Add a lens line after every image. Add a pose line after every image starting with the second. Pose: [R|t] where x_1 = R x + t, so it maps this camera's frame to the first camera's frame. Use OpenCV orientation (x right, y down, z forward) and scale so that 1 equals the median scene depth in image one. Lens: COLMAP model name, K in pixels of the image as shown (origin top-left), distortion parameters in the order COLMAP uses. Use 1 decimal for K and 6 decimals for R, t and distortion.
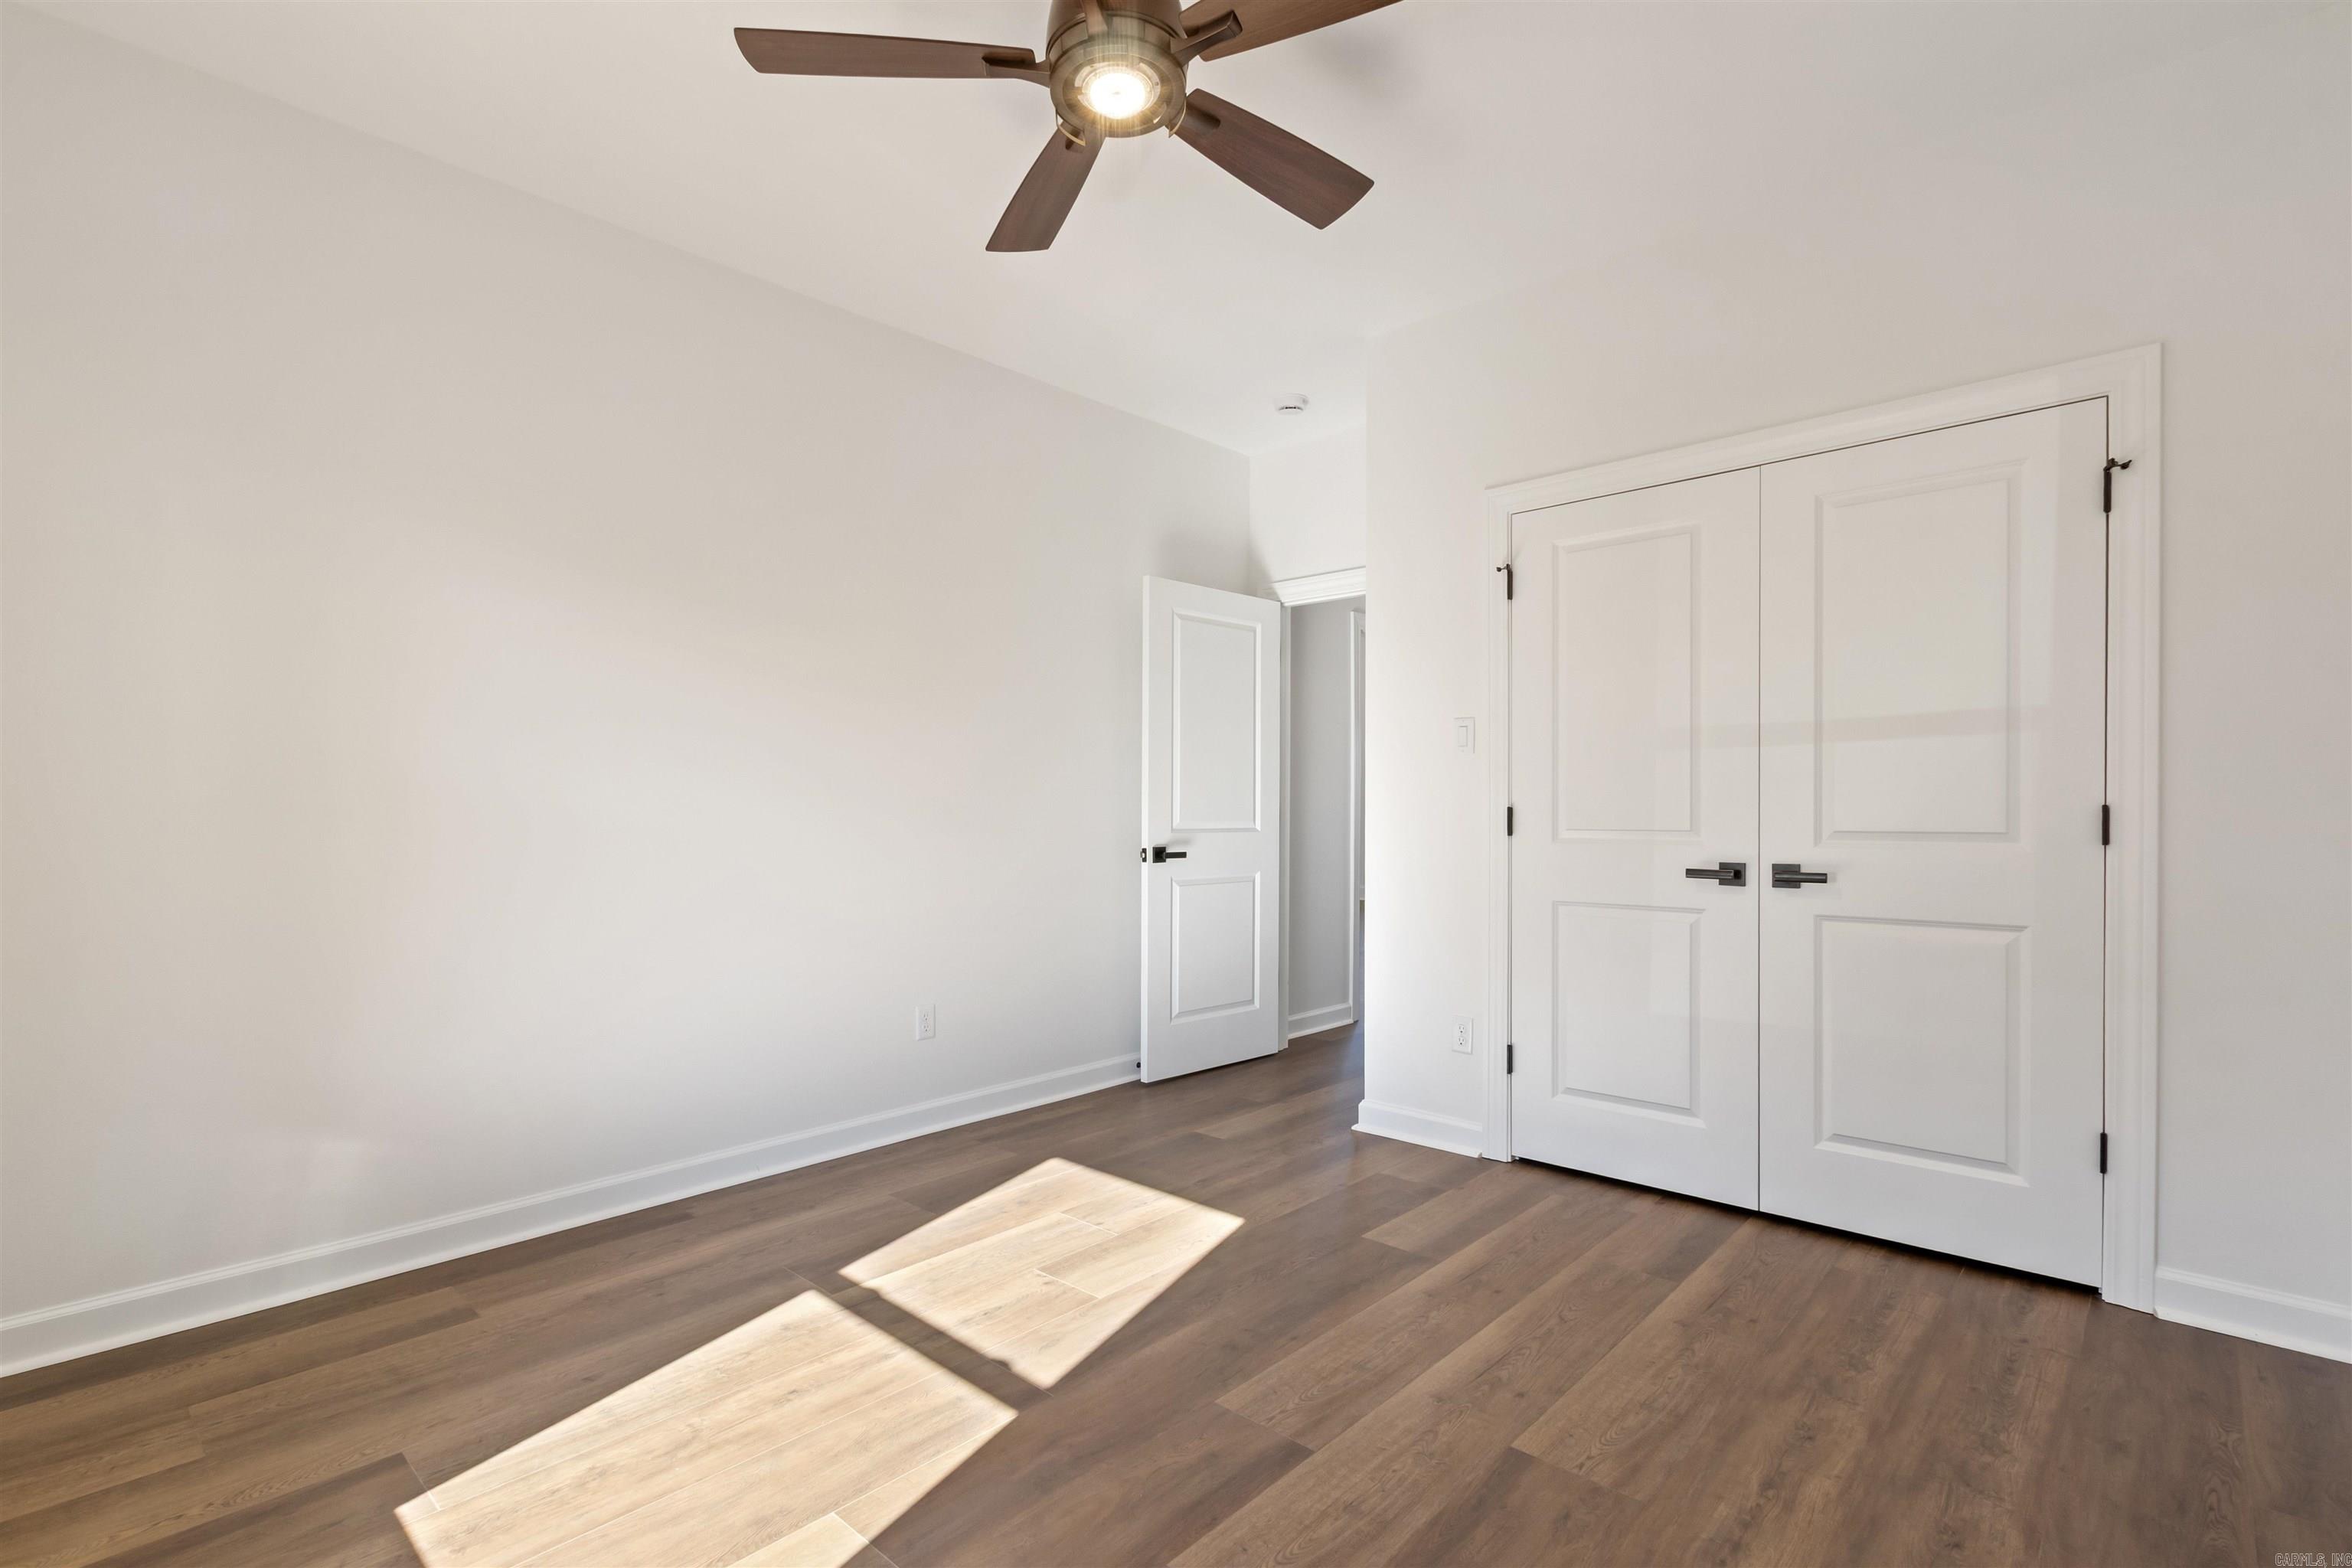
lens RADIAL K [[1104.2, 0, 1174.9], [0, 1104.2, 819.2], [0, 0, 1]] dist [-0.002454, 0.000178]
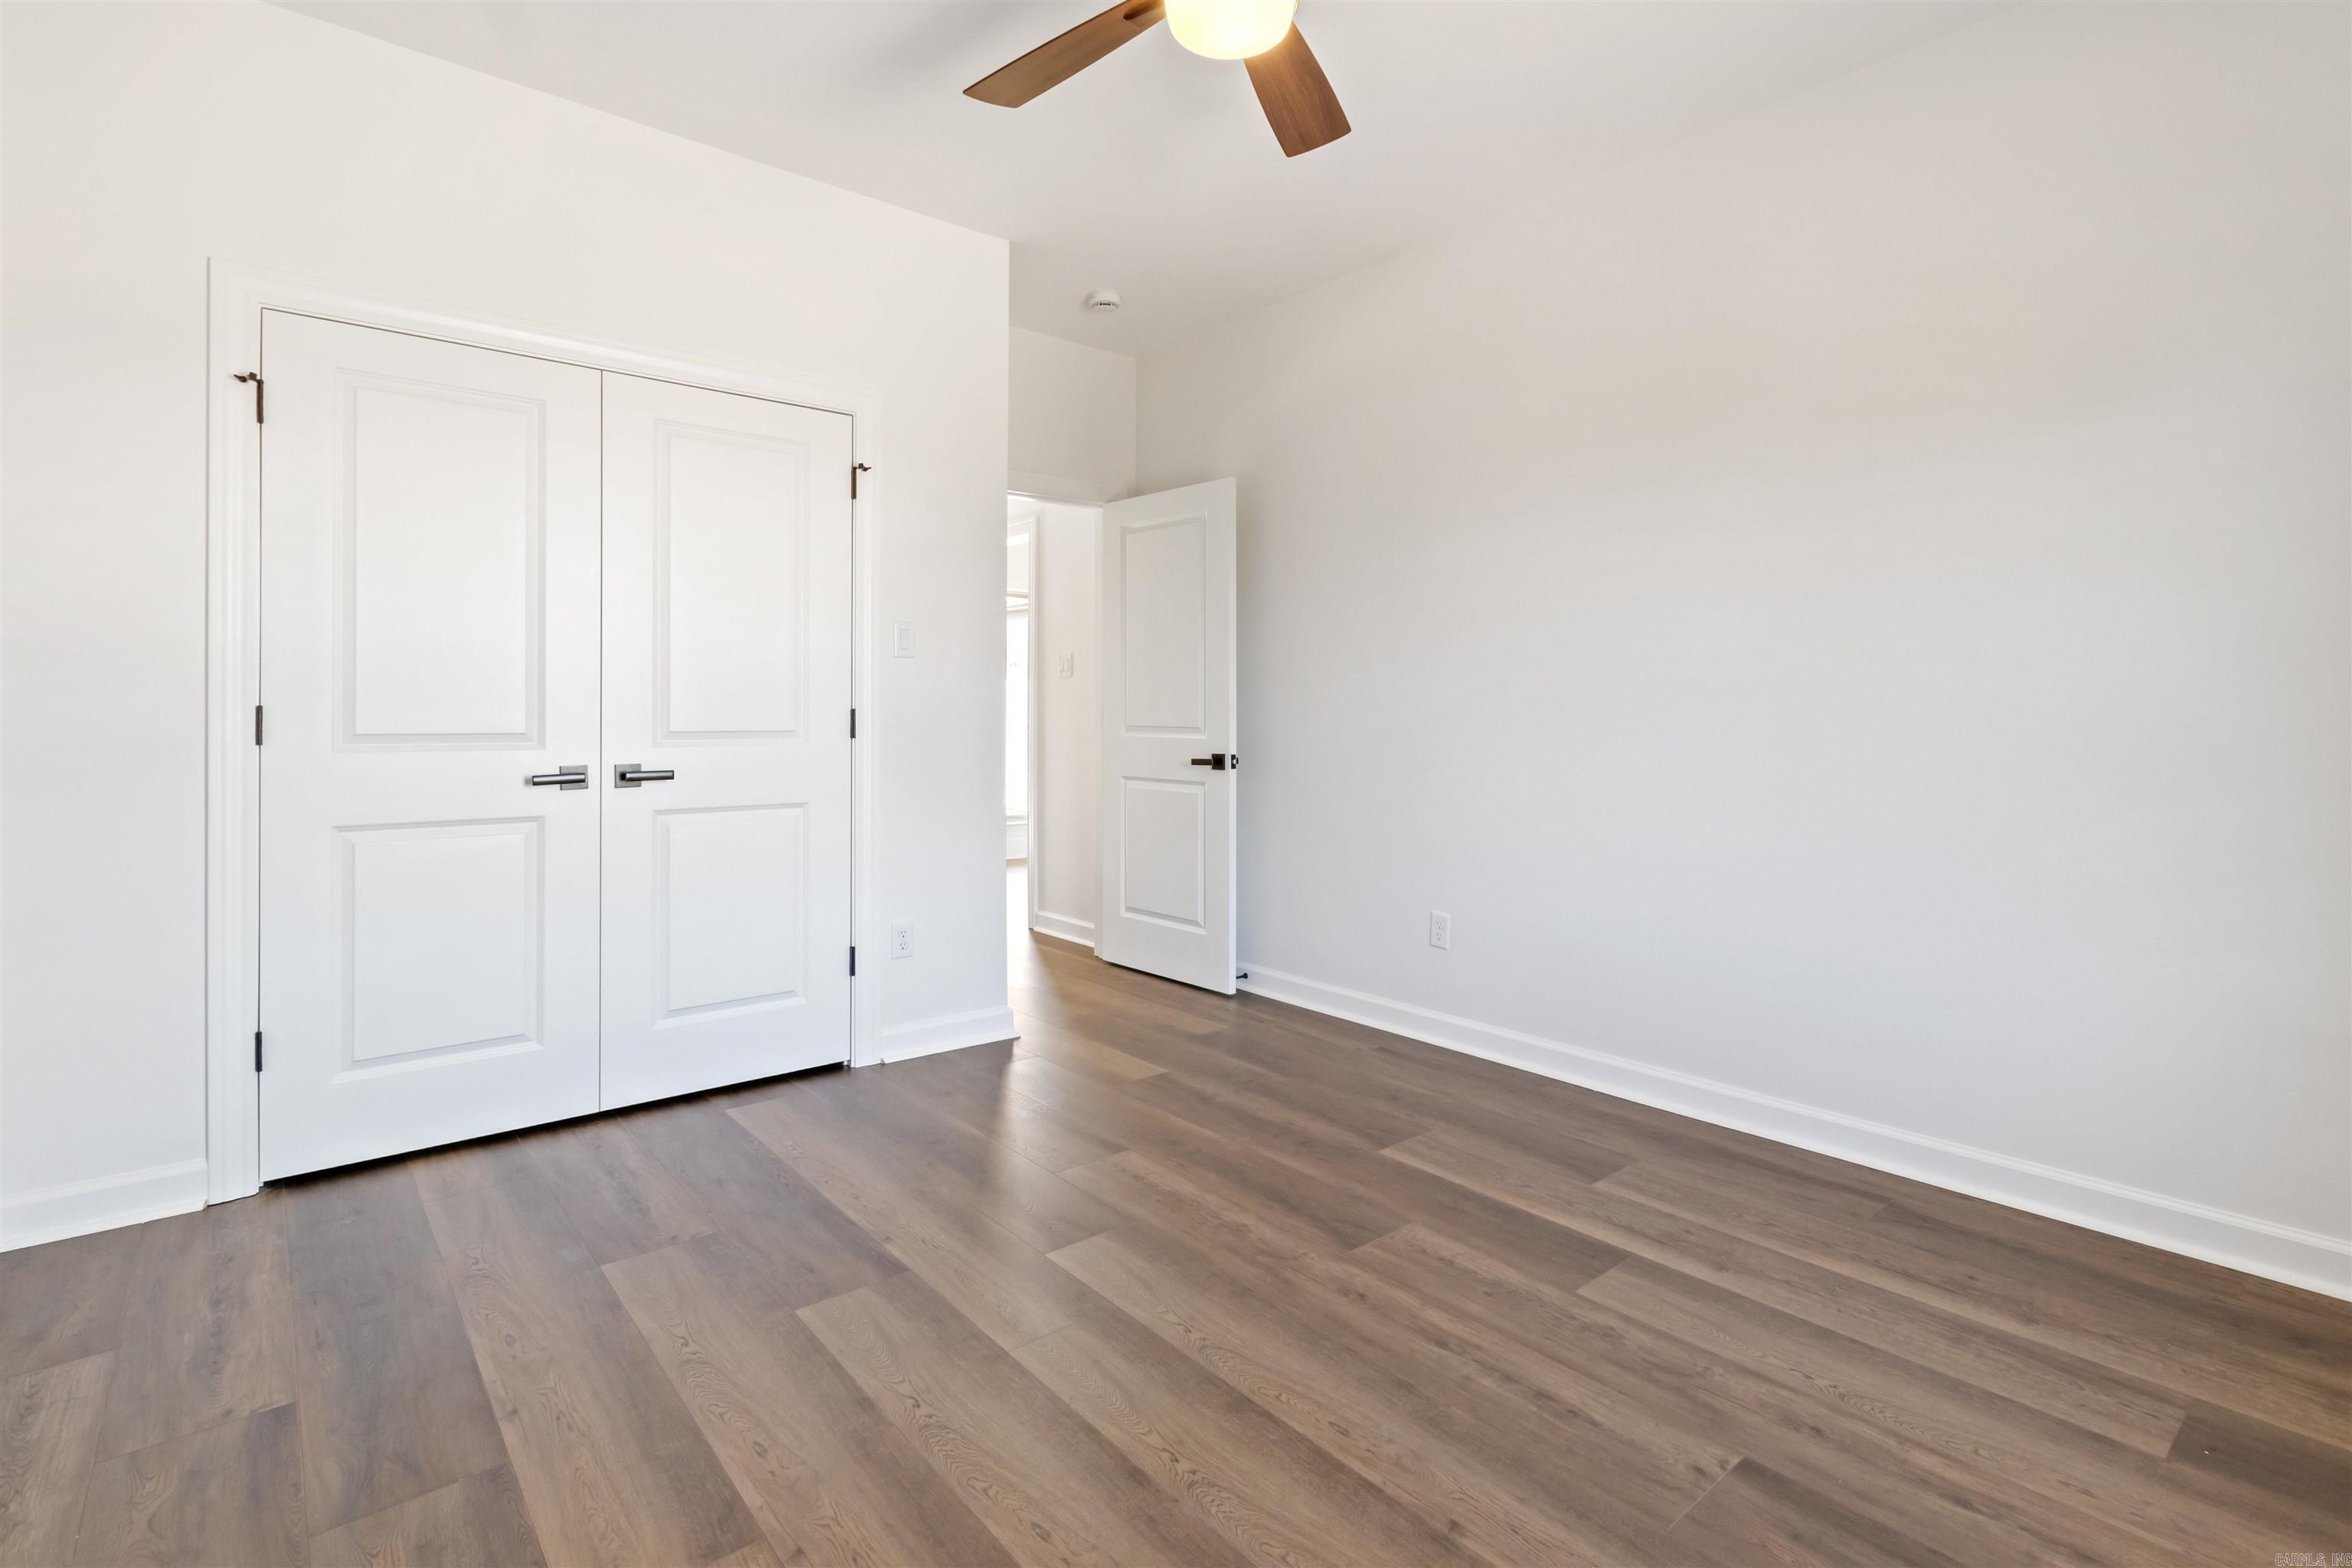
lens RADIAL K [[1085.5, 0, 1178.1], [0, 1085.5, 720.1], [0, 0, 1]] dist [-0.000823, -0.000146]
pose [[0.130126, -0.004936, 0.991485, -0.446195], [0.006069, 0.999973, 0.004182, -0.002511], [-0.991479, 0.005473, 0.130152, 0.409212]]
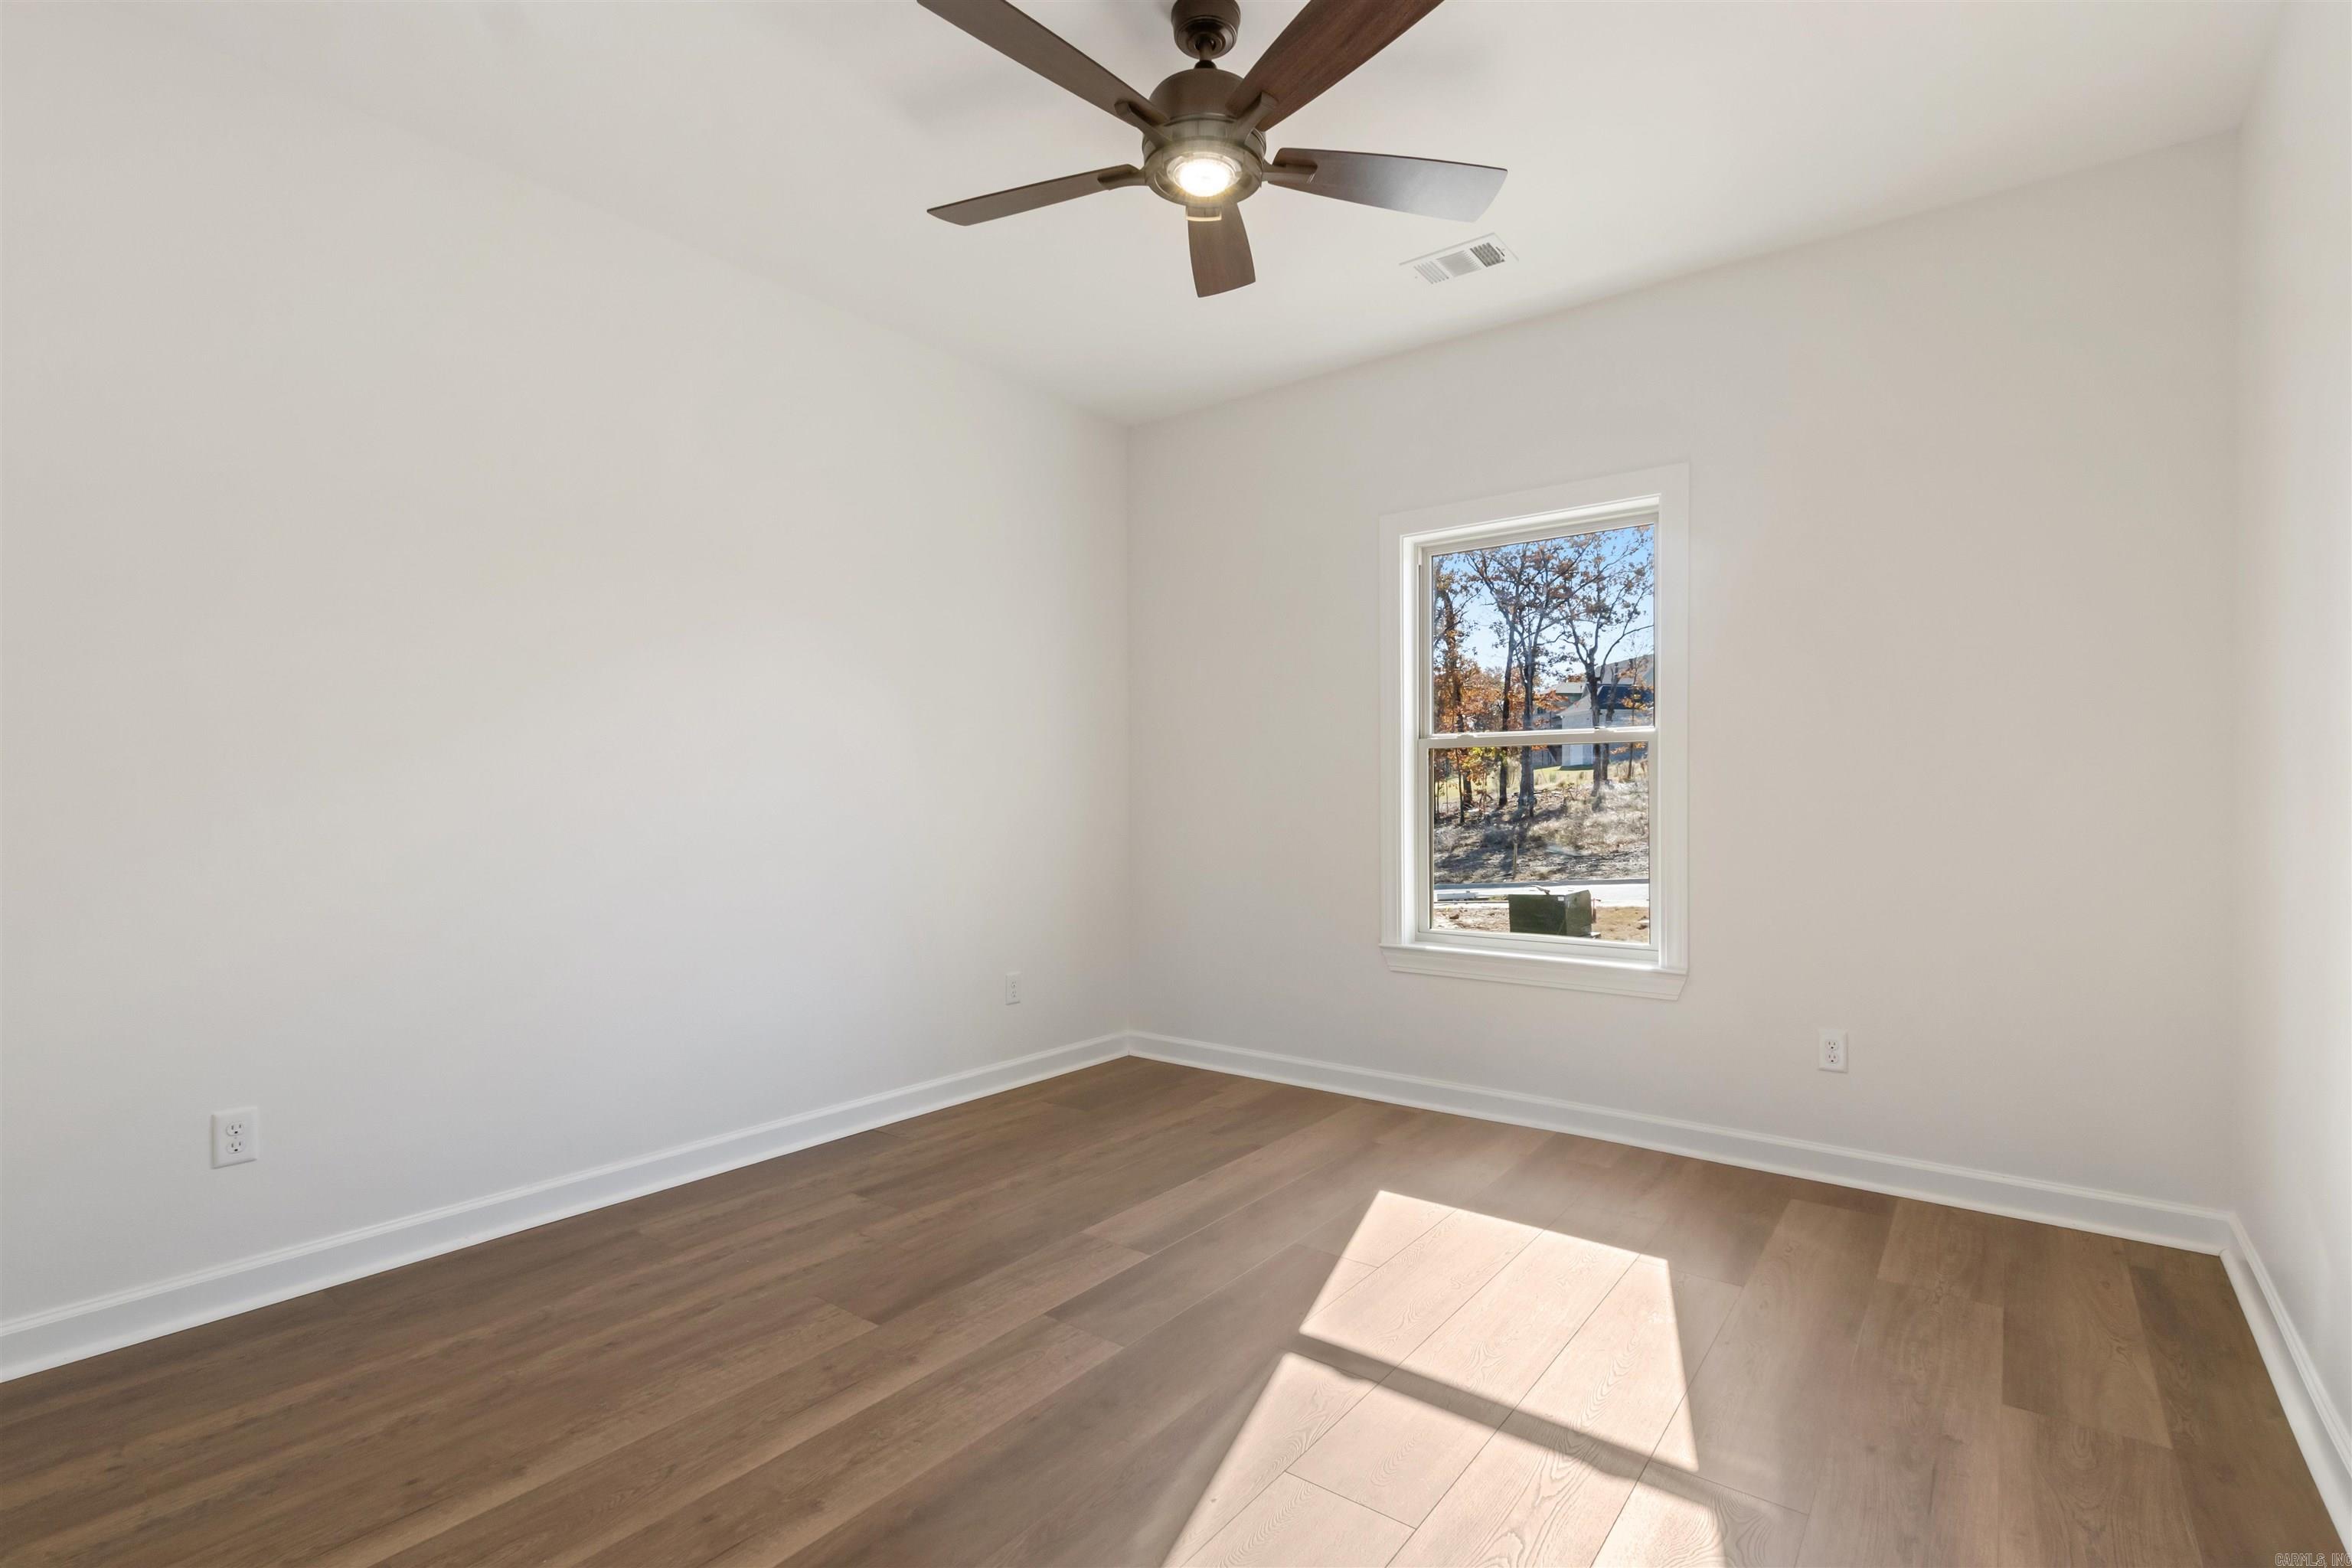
lens RADIAL K [[1104.2, 0, 1174.9], [0, 1104.2, 819.2], [0, 0, 1]] dist [-0.002454, 0.000178]
pose [[-0.995665, 0.004154, -0.092923, 0.078427], [0.001068, 0.999447, 0.033228, -0.022773], [0.093009, 0.032985, -0.995119, 1.893054]]
